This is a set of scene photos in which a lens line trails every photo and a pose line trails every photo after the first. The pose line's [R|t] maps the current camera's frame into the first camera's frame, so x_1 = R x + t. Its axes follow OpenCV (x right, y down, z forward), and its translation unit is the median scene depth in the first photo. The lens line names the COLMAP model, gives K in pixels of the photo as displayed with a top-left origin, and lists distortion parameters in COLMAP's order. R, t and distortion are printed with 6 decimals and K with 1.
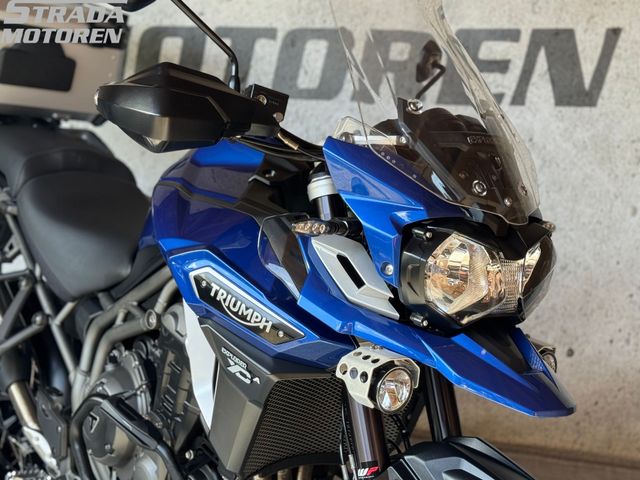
lens RADIAL K [[970.8, 0, 318.1], [0, 970.8, 242.8], [0, 0, 1]] dist [0.160085, 0.000000]
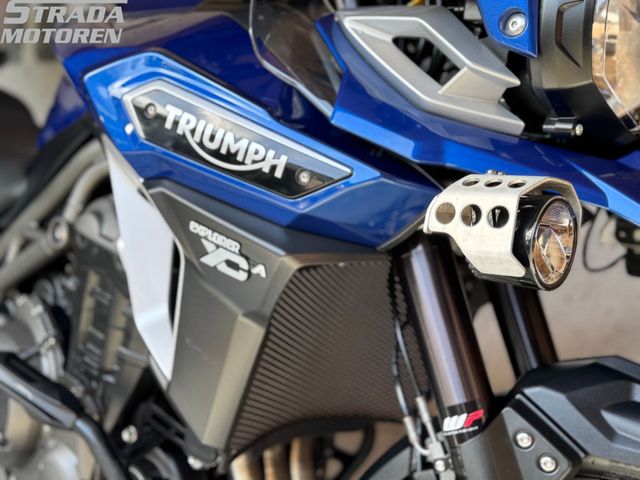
lens RADIAL K [[770.2, 0, 320.1], [0, 770.2, 238.5], [0, 0, 1]] dist [0.069756, 0.000000]
pose [[0.987177, -0.045808, 0.152918, -0.091950], [0.056555, 0.996170, -0.066680, 0.148931], [-0.149278, 0.074473, 0.985987, 0.543802]]
